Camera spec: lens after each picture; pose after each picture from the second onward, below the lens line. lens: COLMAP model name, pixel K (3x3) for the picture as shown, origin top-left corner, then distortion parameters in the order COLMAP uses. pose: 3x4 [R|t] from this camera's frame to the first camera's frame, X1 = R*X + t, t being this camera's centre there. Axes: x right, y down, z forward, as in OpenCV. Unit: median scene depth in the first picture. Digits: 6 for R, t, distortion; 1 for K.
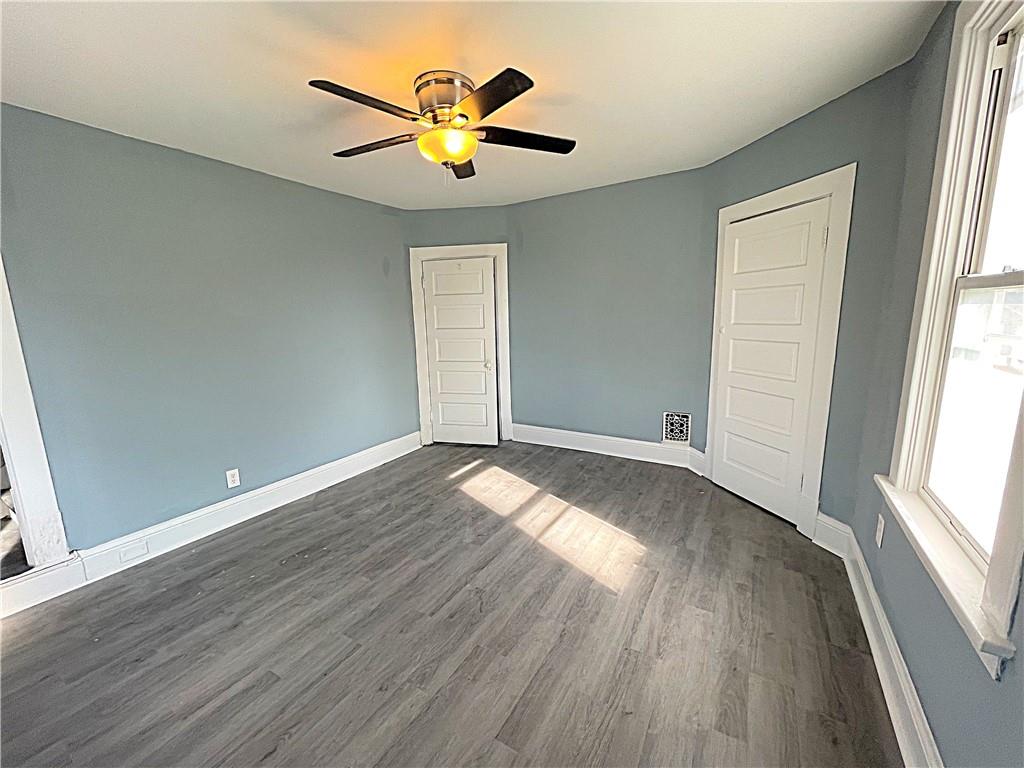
lens RADIAL K [[417.7, 0, 516.8], [0, 417.7, 385.7], [0, 0, 1]] dist [-0.001191, -0.000319]
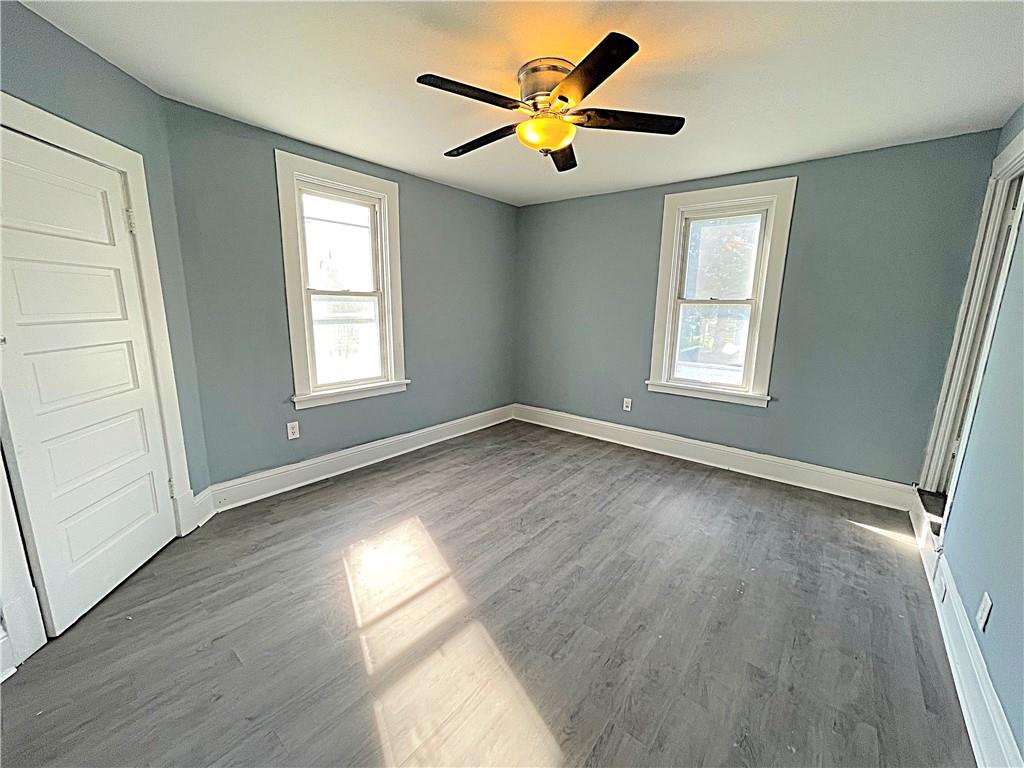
lens RADIAL K [[409.4, 0, 507.6], [0, 409.4, 385.4], [0, 0, 1]] dist [-0.000735, -0.000209]
pose [[-0.987809, -0.019987, 0.154383, -0.156872], [0.036973, 0.933223, 0.357390, -0.232962], [-0.151217, 0.358741, -0.921107, 1.376056]]
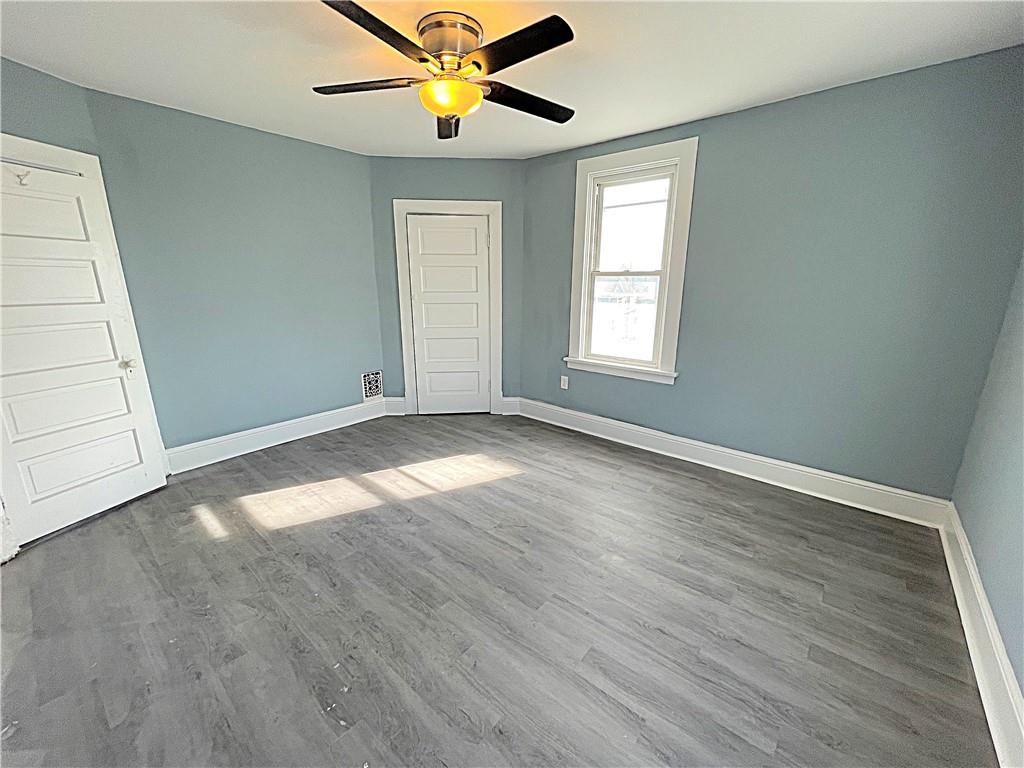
lens RADIAL K [[409.4, 0, 507.6], [0, 409.4, 385.4], [0, 0, 1]] dist [-0.000735, -0.000209]
pose [[0.171319, -0.219824, 0.960379, -0.757993], [0.163268, 0.967647, 0.192363, -0.064333], [-0.971593, 0.123843, 0.201667, 0.498536]]
